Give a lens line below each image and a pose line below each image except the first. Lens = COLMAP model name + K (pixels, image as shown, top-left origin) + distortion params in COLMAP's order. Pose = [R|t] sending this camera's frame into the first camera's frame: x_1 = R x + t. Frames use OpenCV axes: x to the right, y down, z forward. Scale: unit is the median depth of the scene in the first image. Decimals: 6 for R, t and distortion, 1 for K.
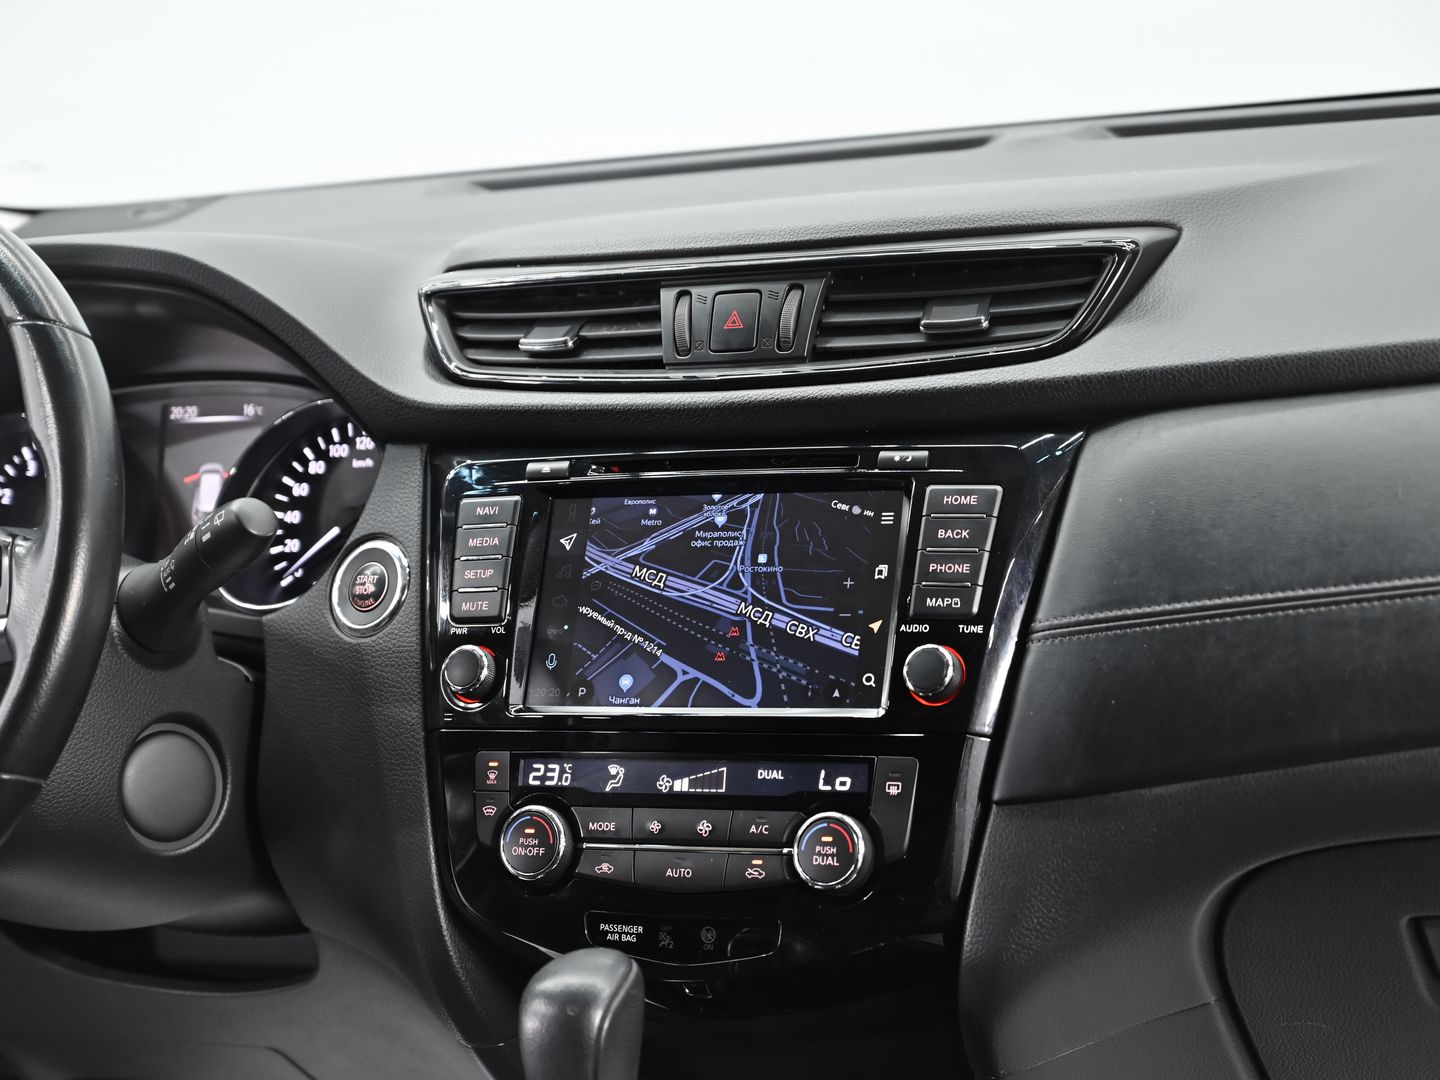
lens RADIAL K [[3194.8, 0, 717.2], [0, 3194.8, 548.8], [0, 0, 1]] dist [-0.004040, 0.000000]
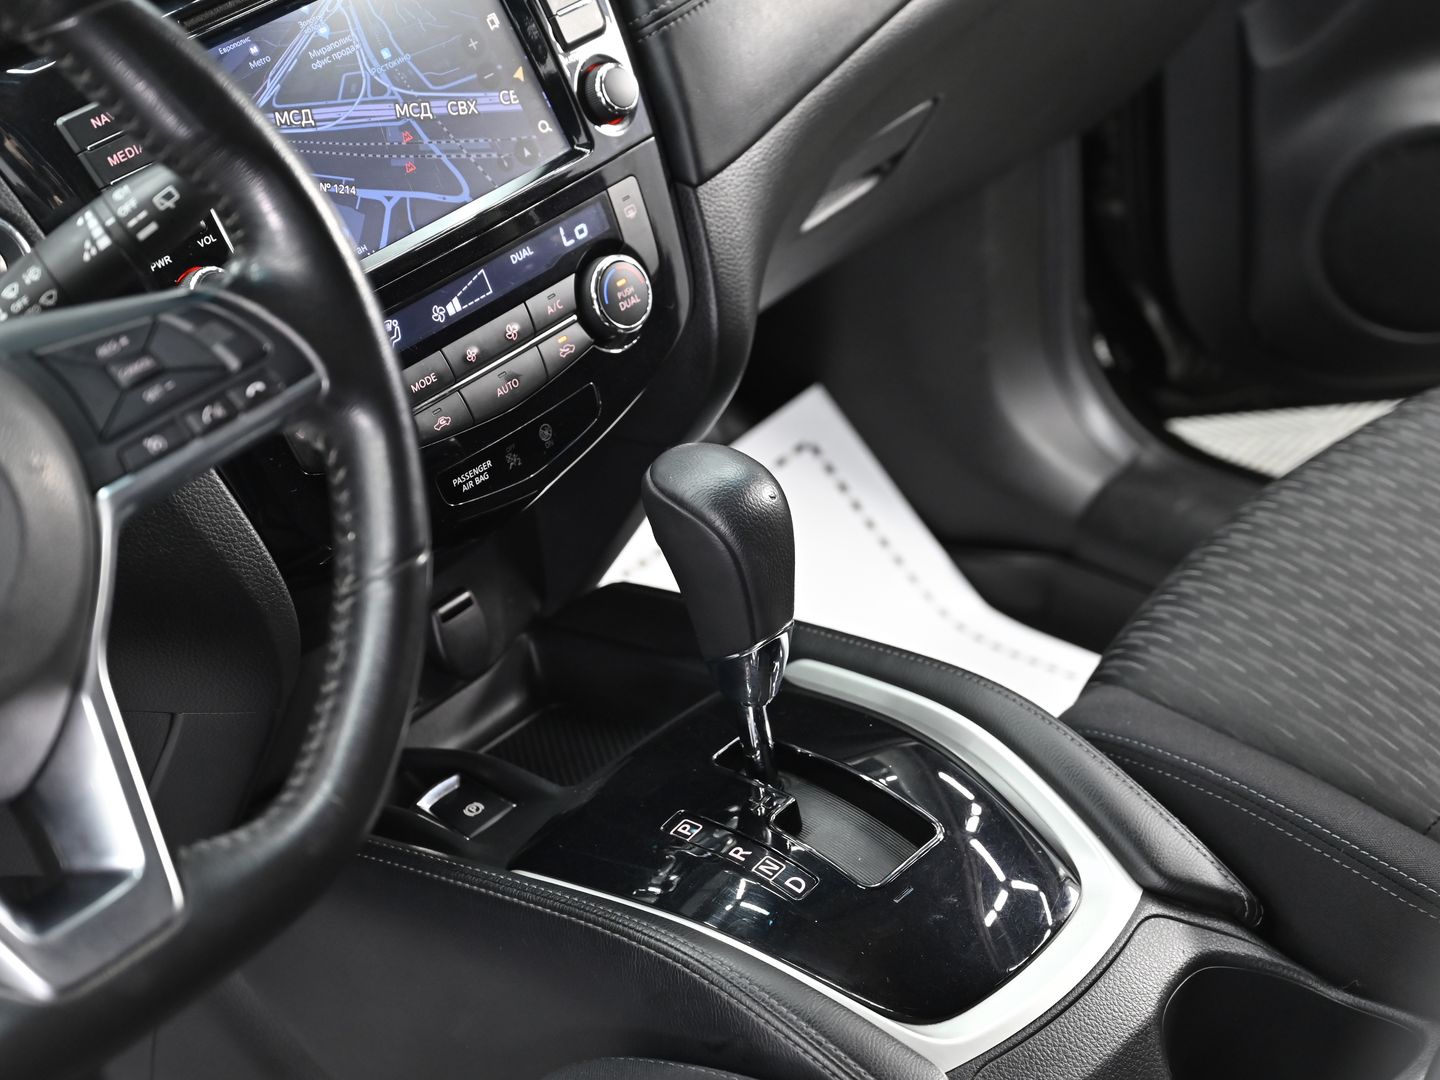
lens RADIAL K [[3055.5, 0, 713.2], [0, 3055.5, 546.0], [0, 0, 1]] dist [-0.019592, 0.000000]
pose [[0.271798, -0.427937, 0.861972, -0.779875], [0.225499, 0.899075, 0.375253, -0.178400], [-0.935562, 0.092381, 0.340866, 0.628531]]
